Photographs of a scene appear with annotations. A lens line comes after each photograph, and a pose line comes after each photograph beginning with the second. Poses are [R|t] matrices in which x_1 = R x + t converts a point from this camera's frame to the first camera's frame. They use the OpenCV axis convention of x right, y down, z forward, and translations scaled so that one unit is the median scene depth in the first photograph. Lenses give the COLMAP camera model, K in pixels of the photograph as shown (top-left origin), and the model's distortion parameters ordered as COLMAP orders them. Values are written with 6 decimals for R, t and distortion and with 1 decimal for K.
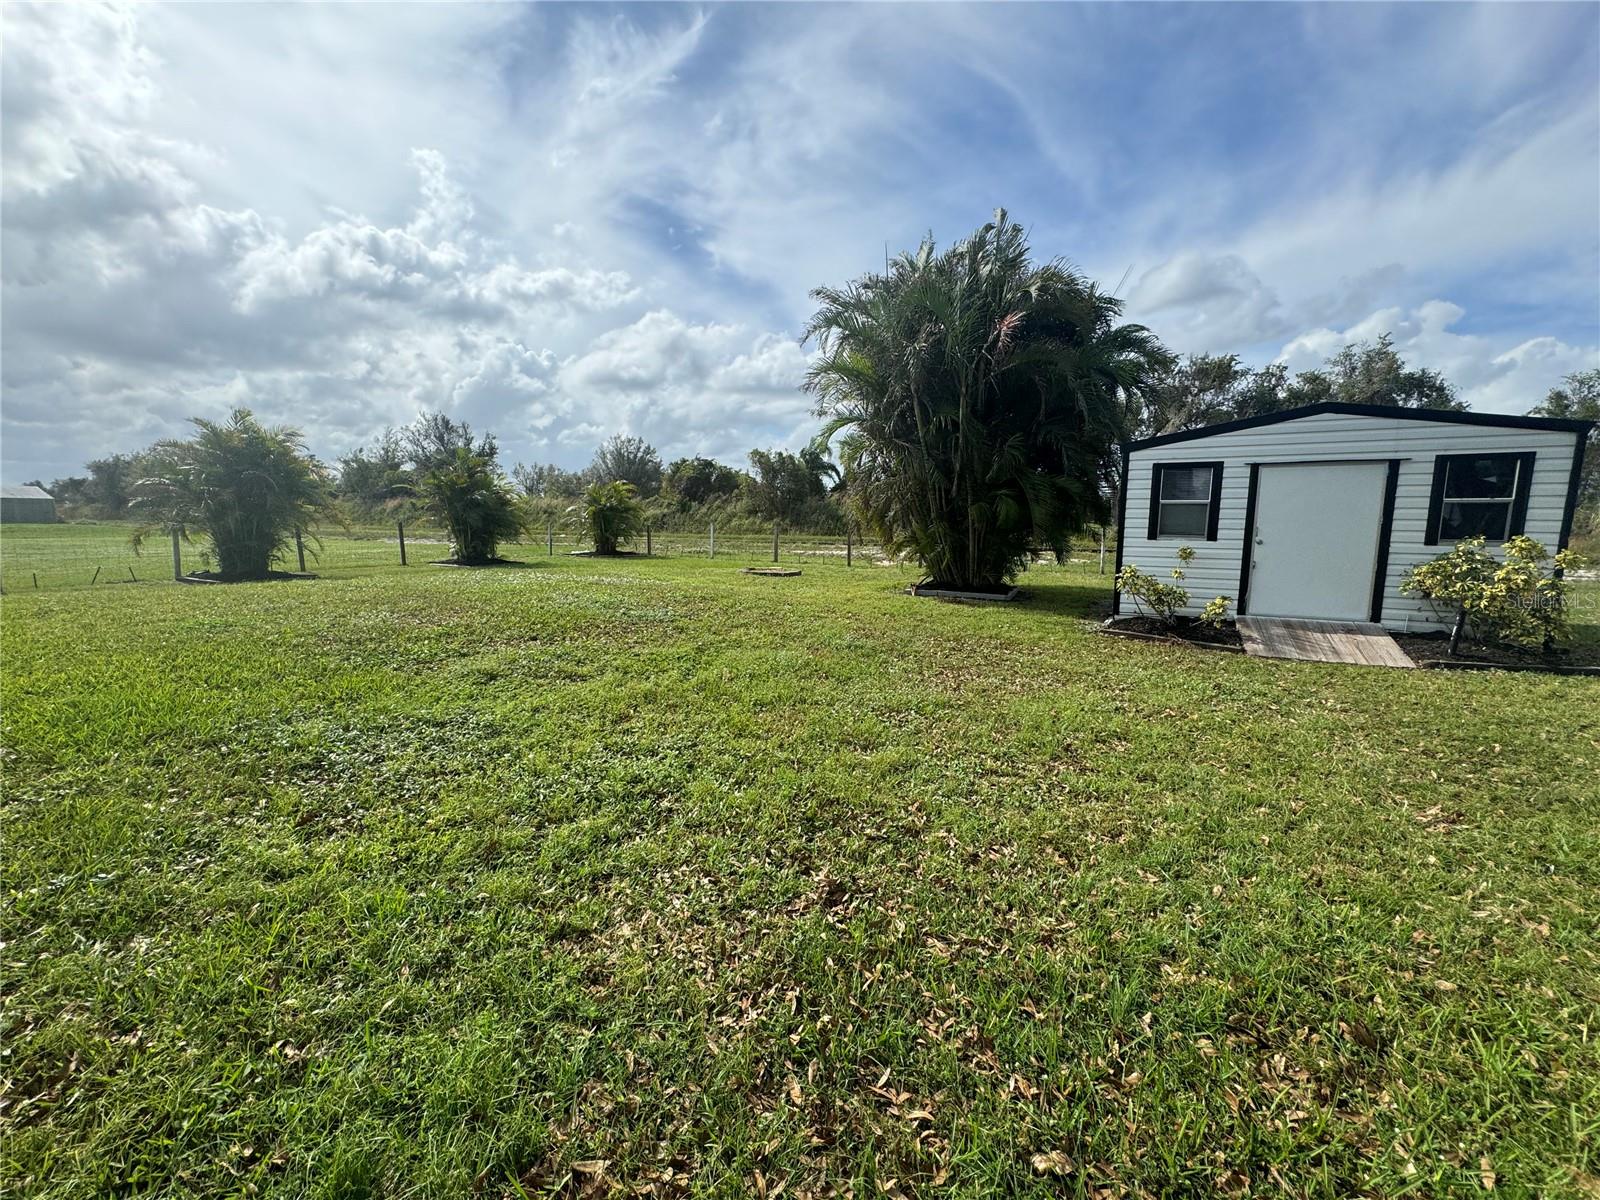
lens RADIAL K [[639.2, 0, 798.1], [0, 639.2, 592.4], [0, 0, 1]] dist [-0.002367, 0.001054]
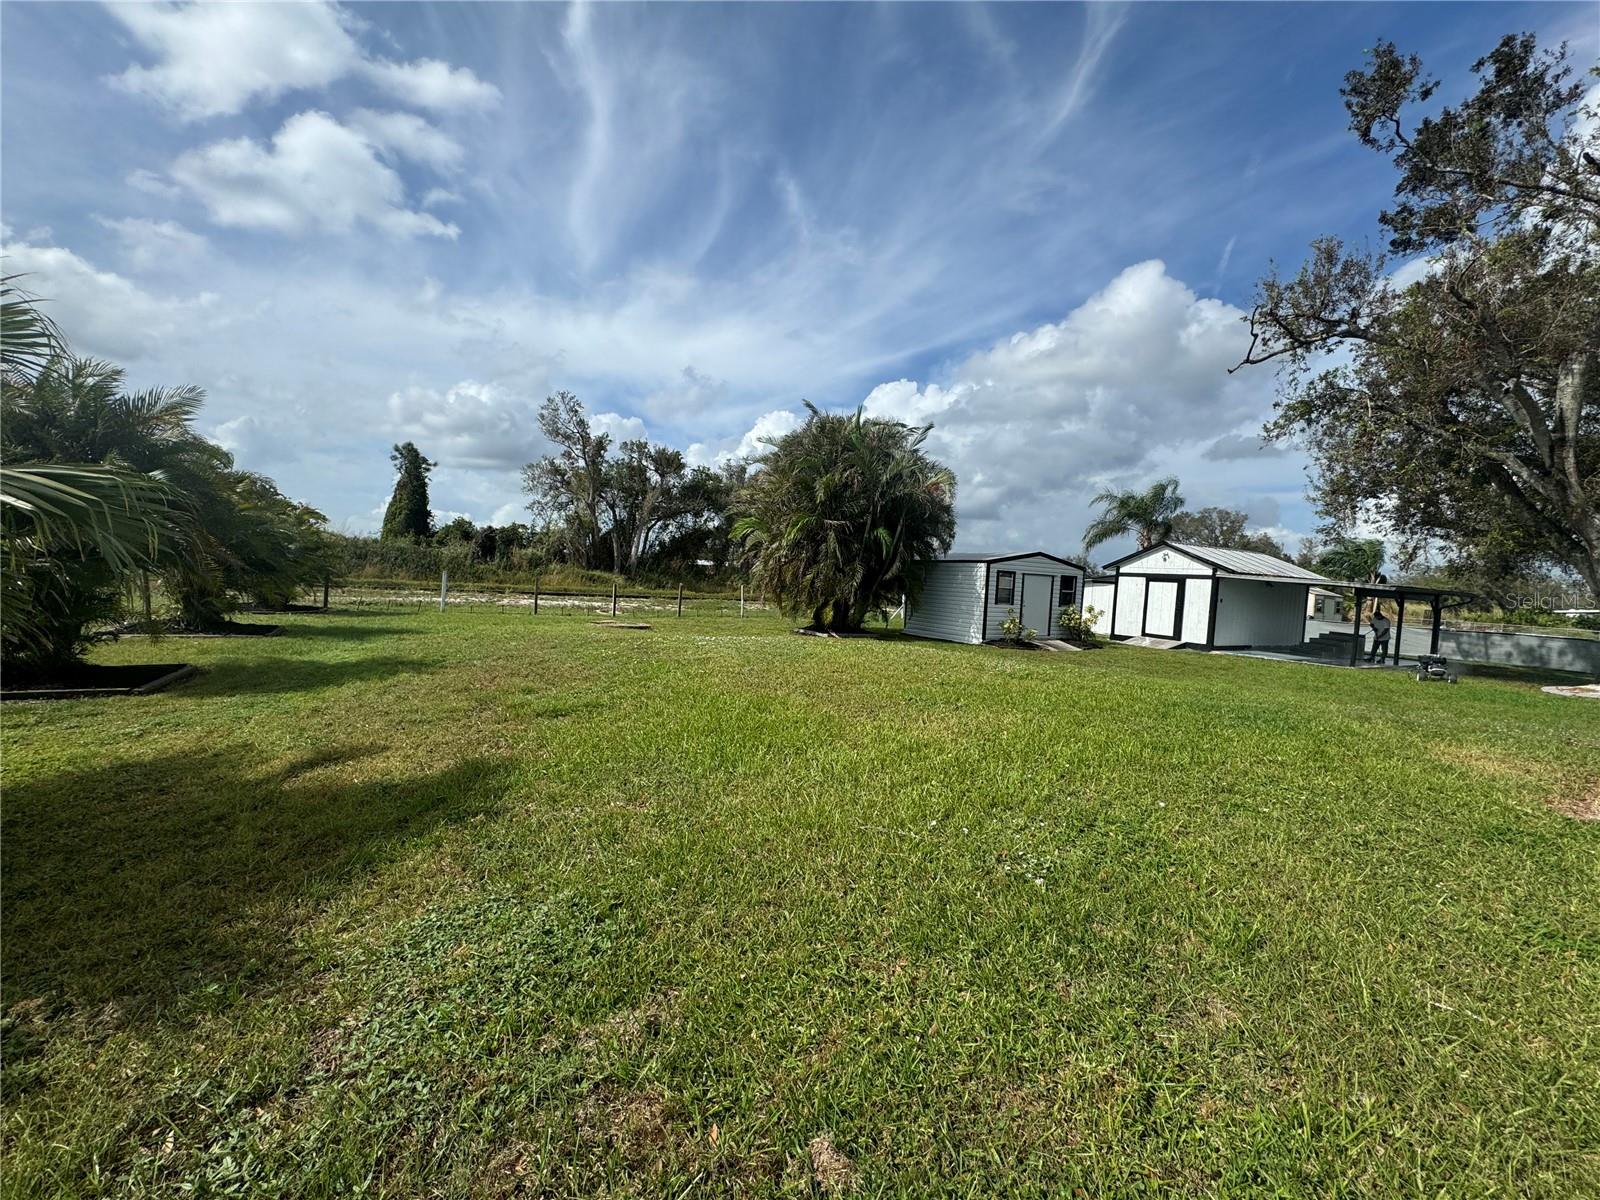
lens RADIAL K [[639.2, 0, 801.0], [0, 639.2, 585.4], [0, 0, 1]] dist [-0.002367, 0.001054]
pose [[0.525196, 0.013516, 0.850874, -1.198000], [0.043480, 0.998142, -0.042693, -0.060152], [-0.849870, 0.059418, 0.523632, 0.305921]]
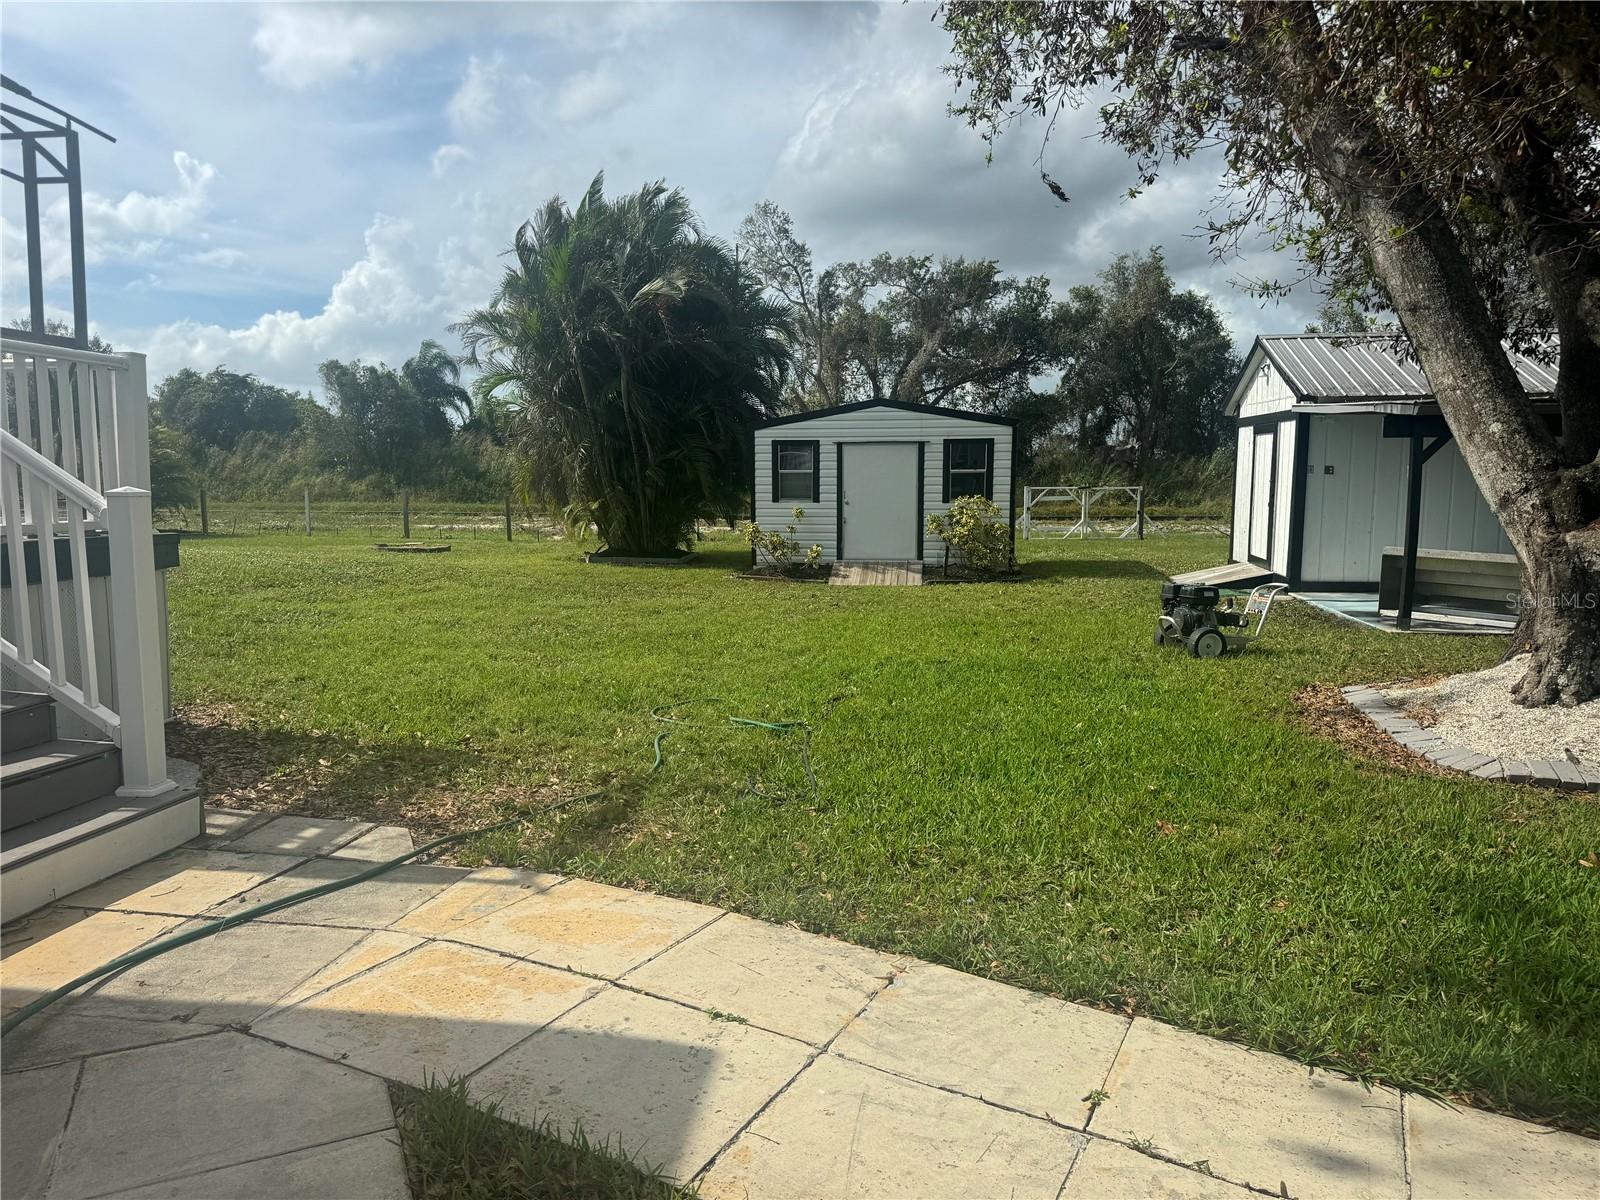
lens RADIAL K [[1117.7, 0, 785.4], [0, 1117.7, 628.3], [0, 0, 1]] dist [0.045931, -0.034700]
pose [[0.942779, -0.051591, 0.329401, -0.108337], [0.043250, 0.998532, 0.032604, 0.066016], [-0.330600, -0.016492, 0.943627, -0.757086]]
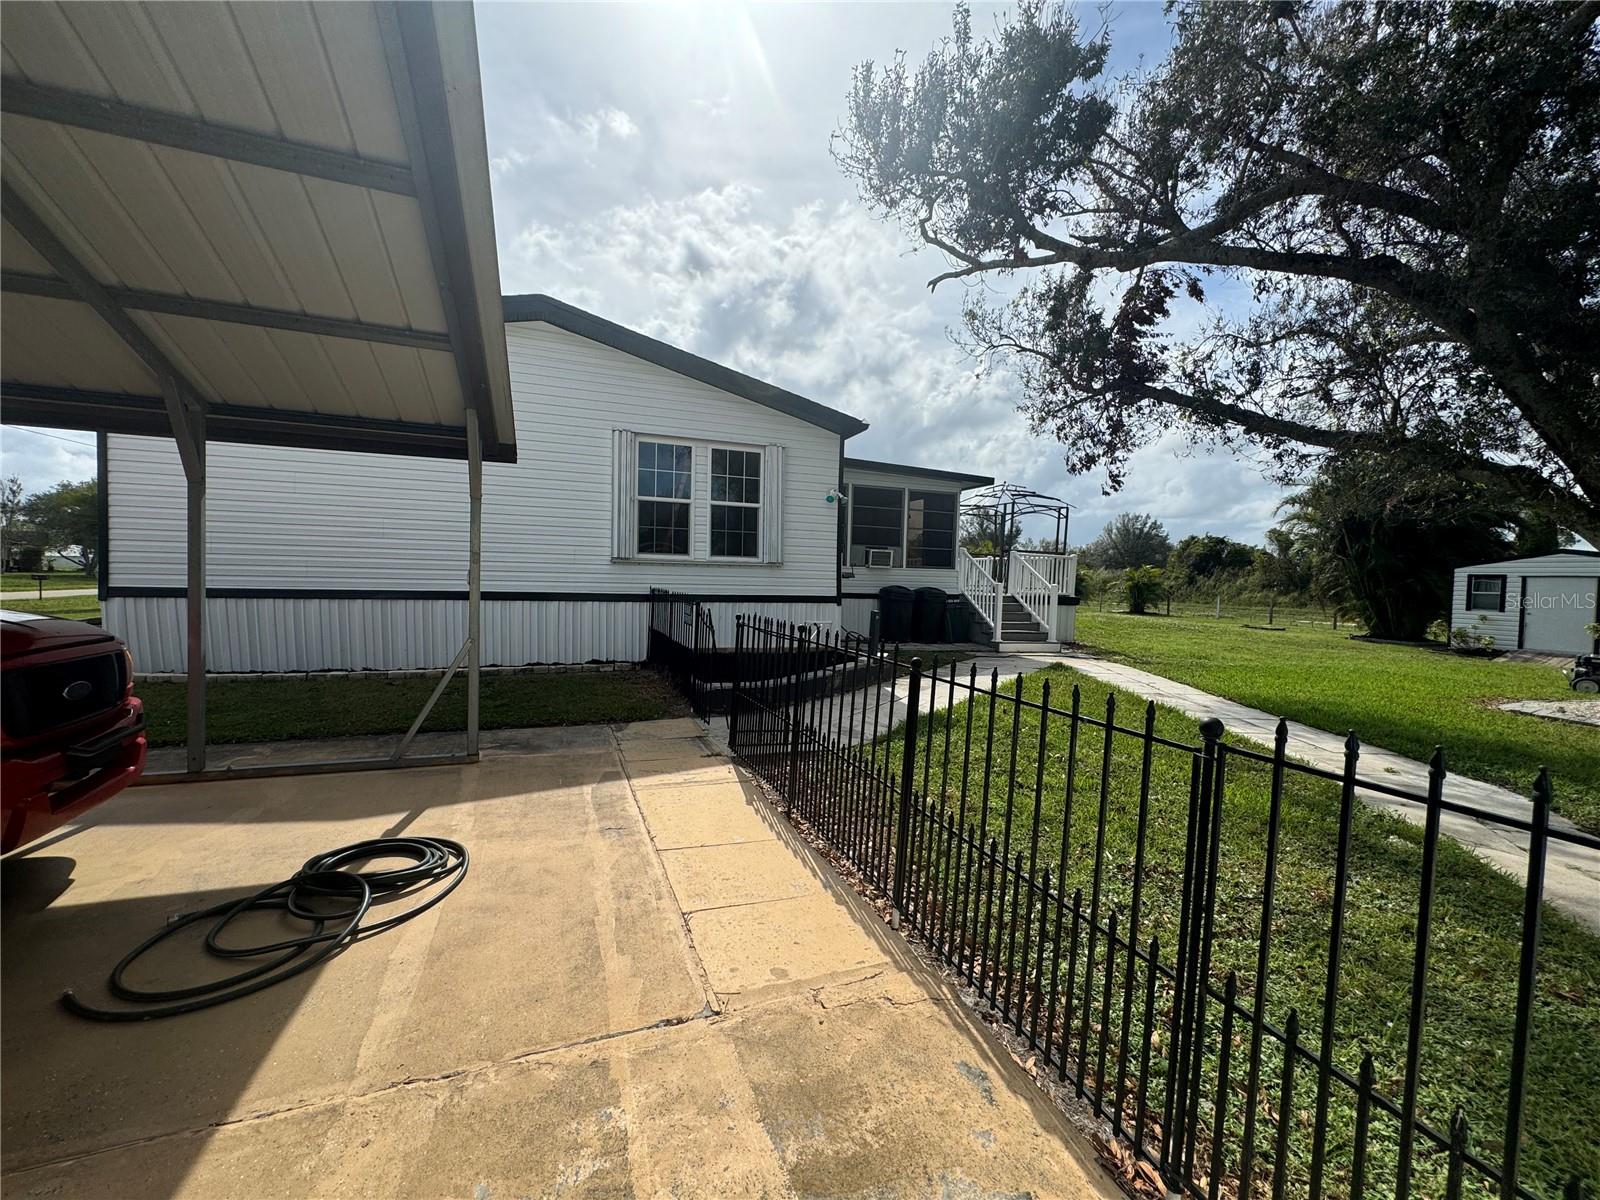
lens RADIAL K [[639.2, 0, 798.2], [0, 639.2, 606.0], [0, 0, 1]] dist [-0.002367, 0.001054]
pose [[0.752505, 0.044208, -0.657101, 0.202046], [-0.098153, 0.994130, -0.045521, 0.153083], [0.651231, 0.098751, 0.752427, -1.442815]]
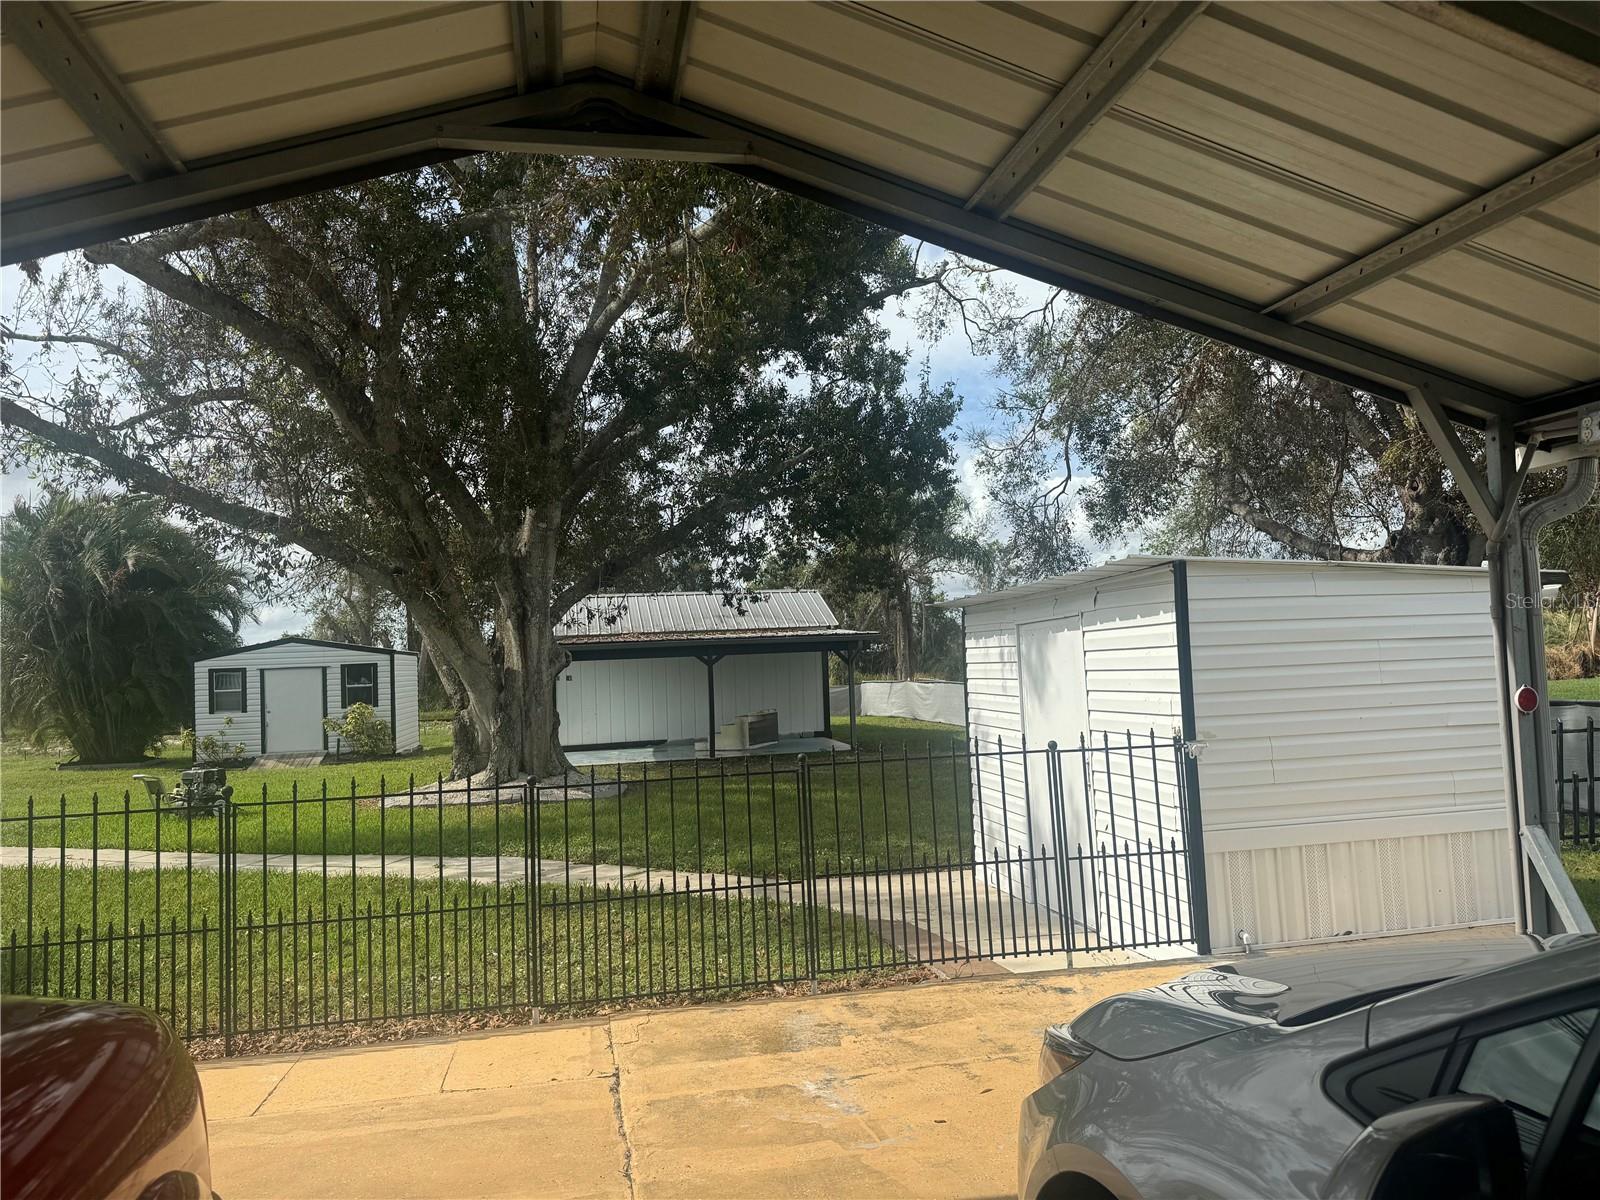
lens RADIAL K [[1117.7, 0, 796.0], [0, 1117.7, 596.8], [0, 0, 1]] dist [0.045931, -0.034700]
pose [[0.779448, 0.004784, 0.626449, -0.076205], [0.112754, 0.982570, -0.147796, 0.163580], [-0.616237, 0.185834, 0.765322, -1.640498]]
